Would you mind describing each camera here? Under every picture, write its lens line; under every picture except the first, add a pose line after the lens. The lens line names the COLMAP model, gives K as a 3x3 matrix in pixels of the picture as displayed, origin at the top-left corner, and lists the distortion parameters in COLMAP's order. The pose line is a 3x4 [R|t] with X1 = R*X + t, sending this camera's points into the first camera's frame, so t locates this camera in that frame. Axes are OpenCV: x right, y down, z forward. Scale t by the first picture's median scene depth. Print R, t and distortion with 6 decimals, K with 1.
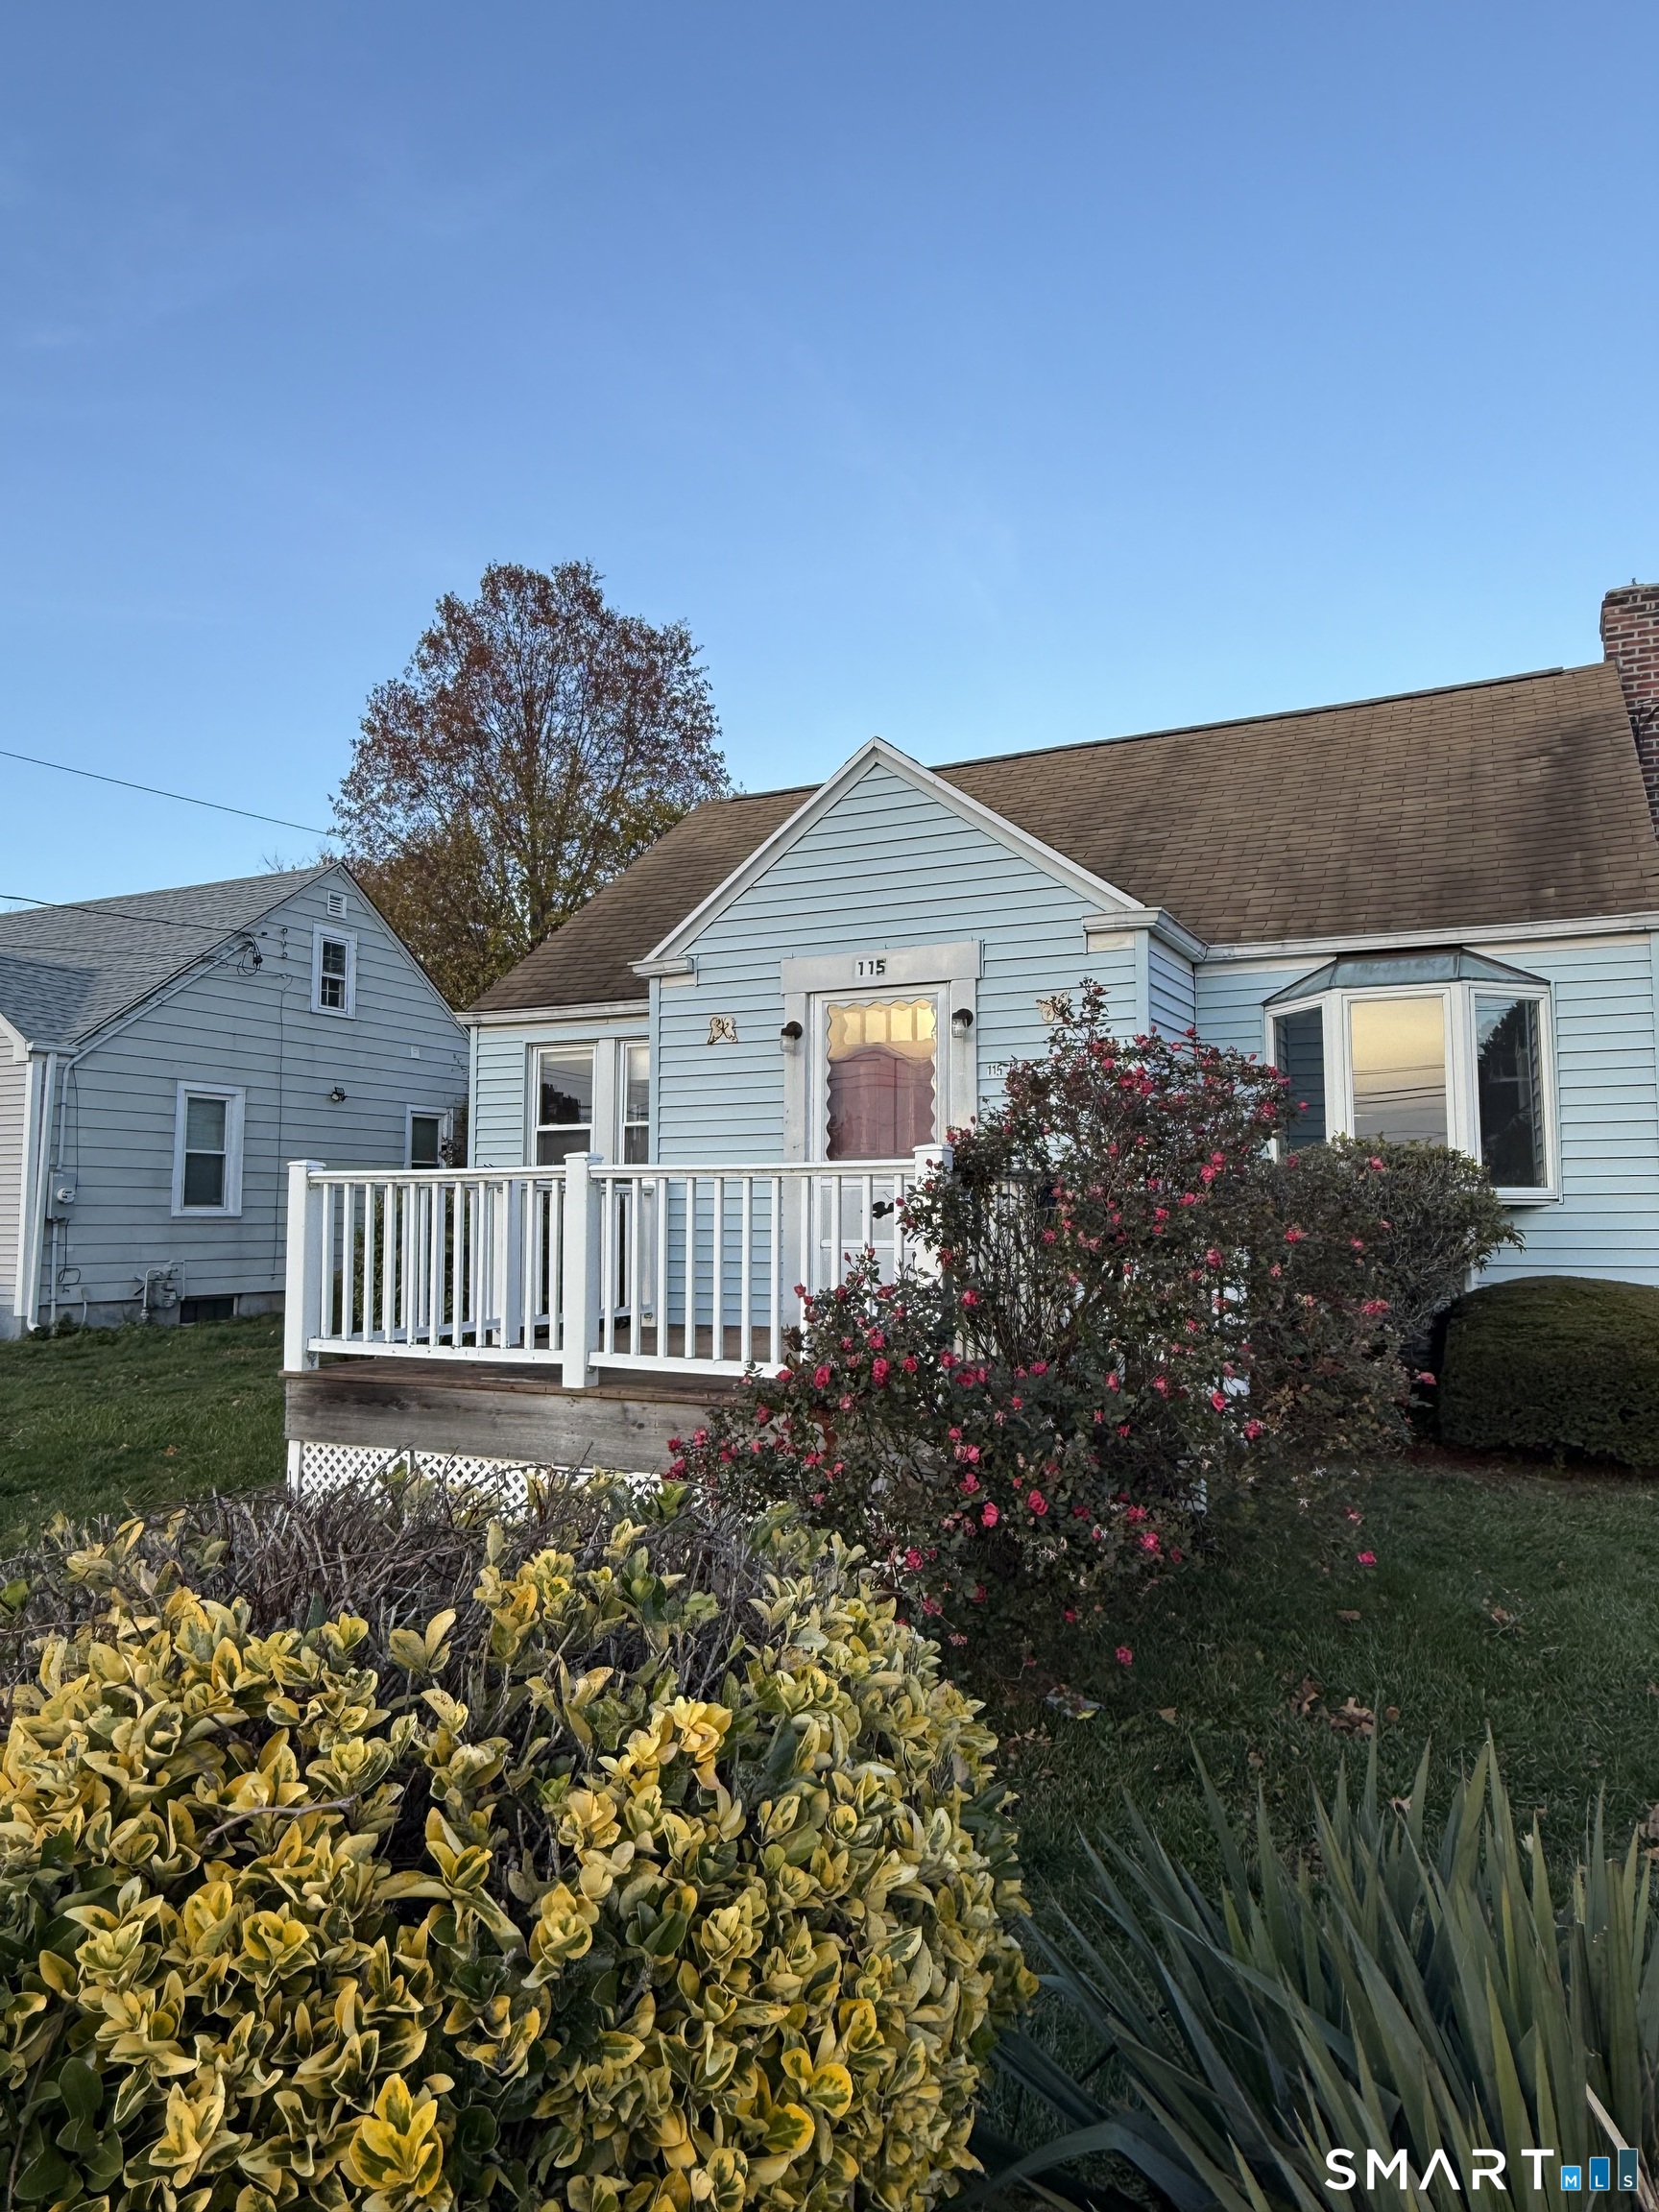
lens RADIAL K [[1444.8, 0, 832.9], [0, 1444.8, 1075.3], [0, 0, 1]] dist [-0.003218, -0.001137]
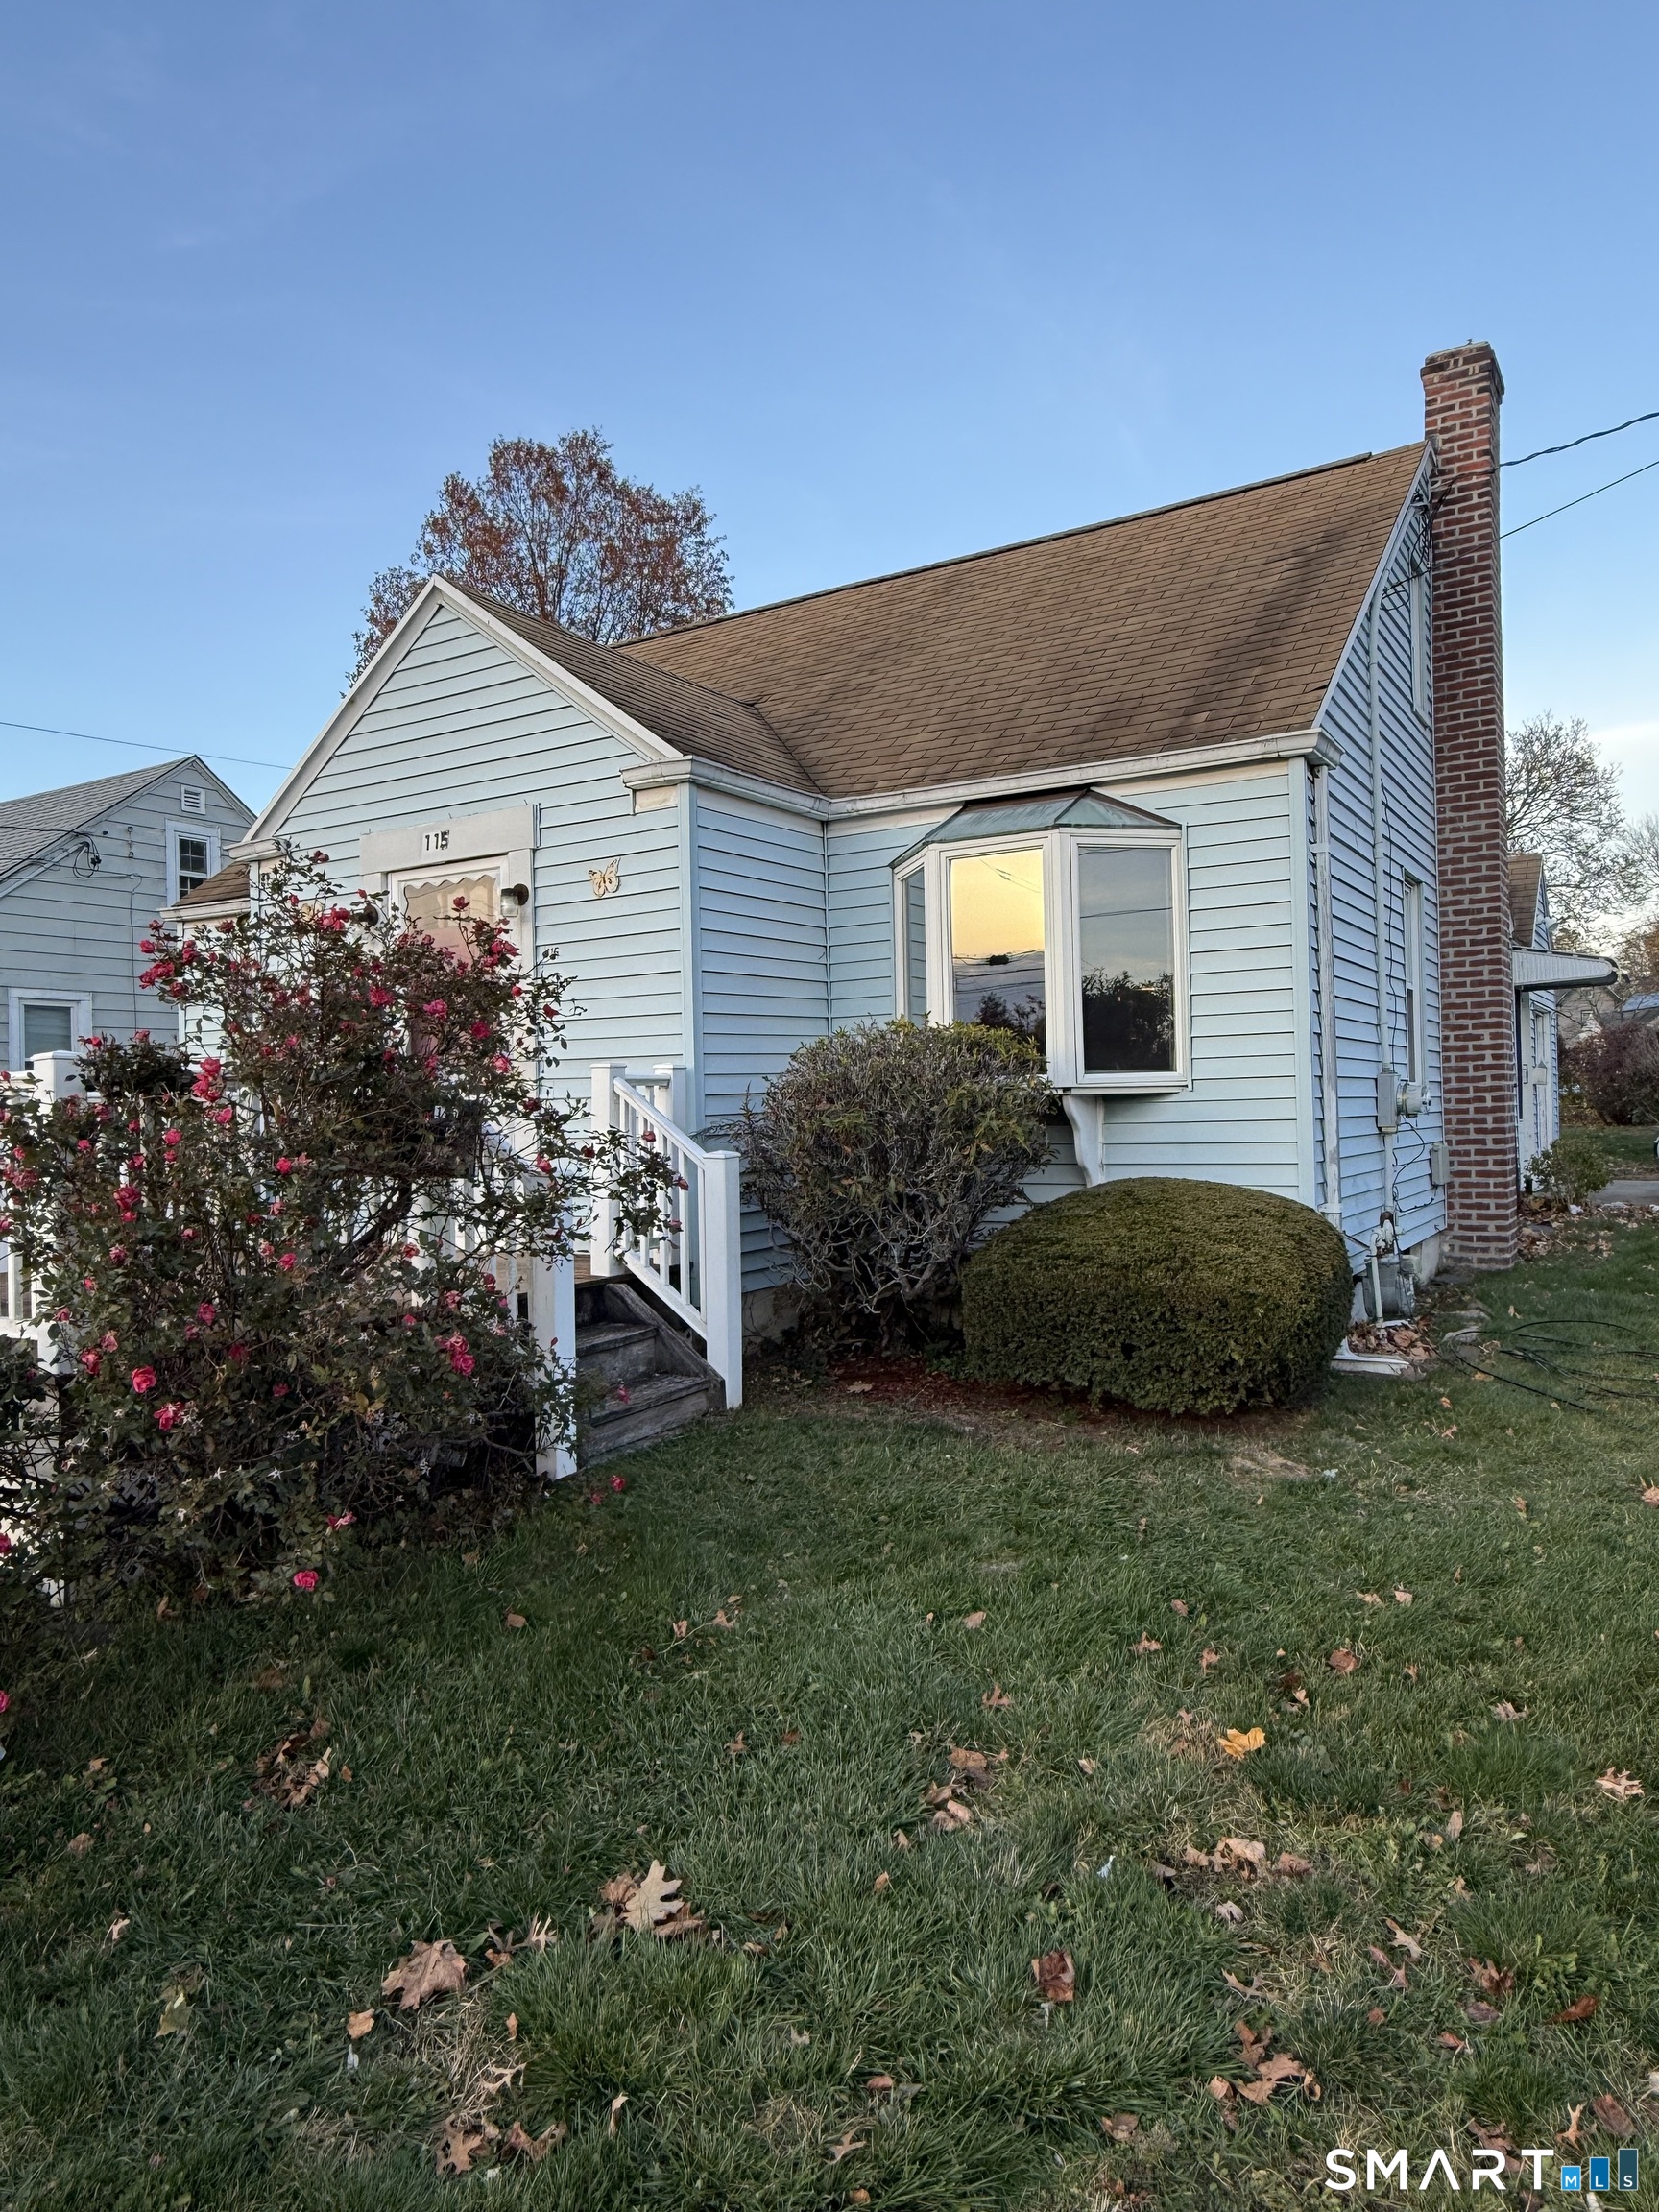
lens RADIAL K [[1444.8, 0, 832.9], [0, 1444.8, 1075.3], [0, 0, 1]] dist [-0.003218, -0.001137]
pose [[0.995496, -0.024778, -0.091509, 0.261761], [0.032032, 0.996386, 0.078671, 0.004931], [0.089229, -0.081248, 0.992692, 0.101549]]
